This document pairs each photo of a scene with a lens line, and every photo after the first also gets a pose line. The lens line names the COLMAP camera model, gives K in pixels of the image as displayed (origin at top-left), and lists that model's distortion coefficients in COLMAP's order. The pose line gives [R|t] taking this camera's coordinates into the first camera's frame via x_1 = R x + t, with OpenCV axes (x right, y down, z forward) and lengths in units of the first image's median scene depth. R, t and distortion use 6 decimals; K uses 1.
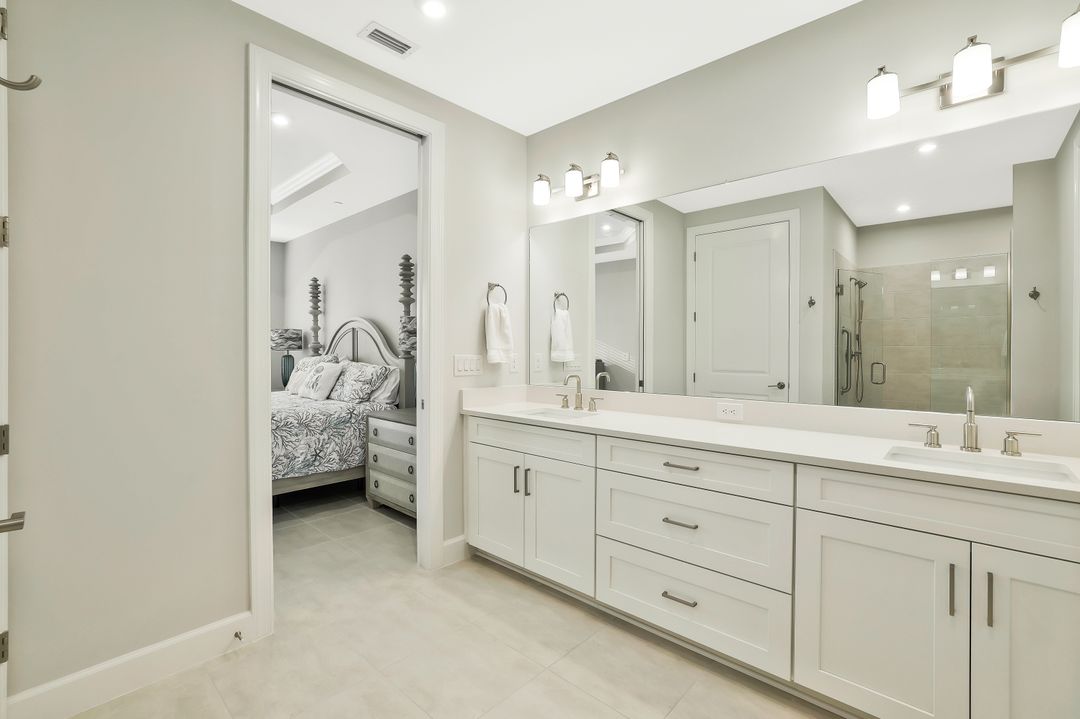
lens RADIAL K [[477.7, 0, 537.1], [0, 477.7, 354.4], [0, 0, 1]] dist [-0.049902, 0.023145]
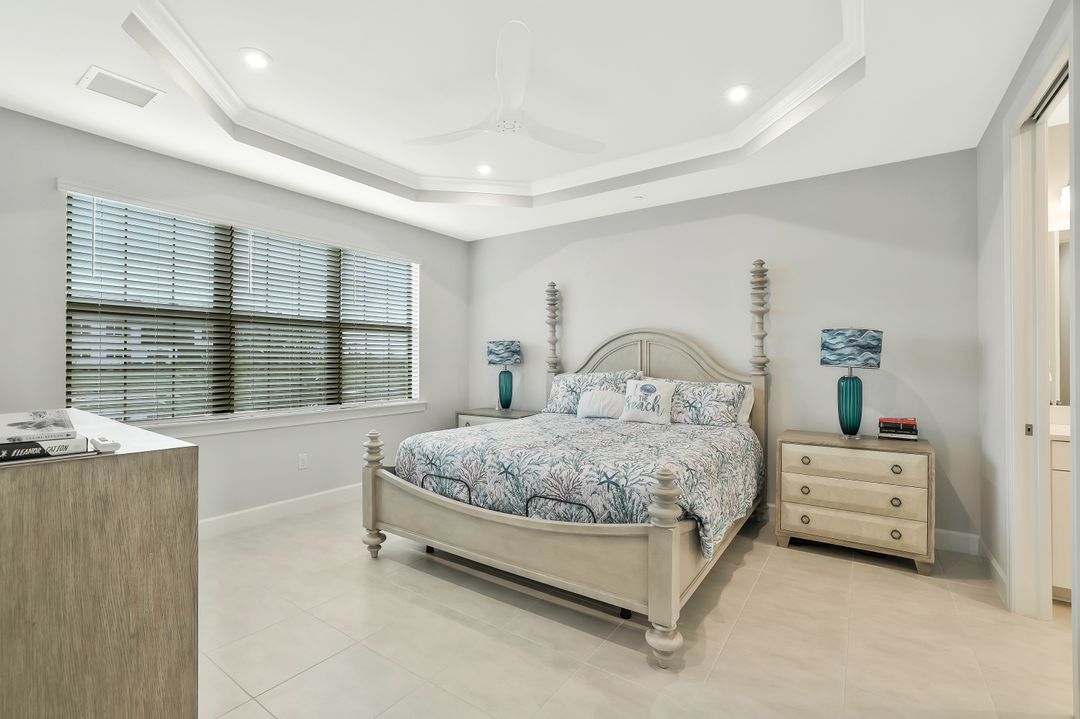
lens RADIAL K [[477.7, 0, 537.1], [0, 477.7, 354.4], [0, 0, 1]] dist [-0.049902, 0.023145]
pose [[0.991868, 0.000715, 0.127268, -1.146326], [0.002290, 0.999722, -0.023459, -0.015552], [-0.127249, 0.023560, 0.991591, 0.236631]]
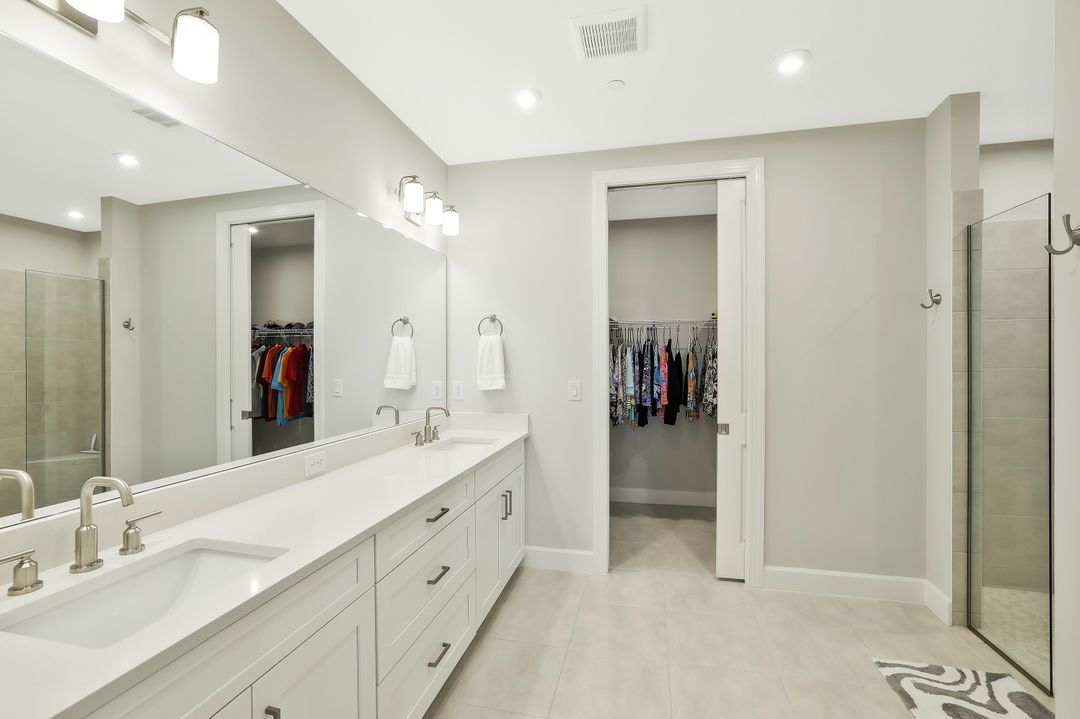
lens RADIAL K [[477.7, 0, 537.1], [0, 477.7, 354.4], [0, 0, 1]] dist [-0.049902, 0.023145]
pose [[-0.483952, 0.011890, 0.875014, -0.392948], [0.015273, 0.999870, -0.005139, -0.047093], [-0.874961, 0.010877, -0.484071, 0.818283]]
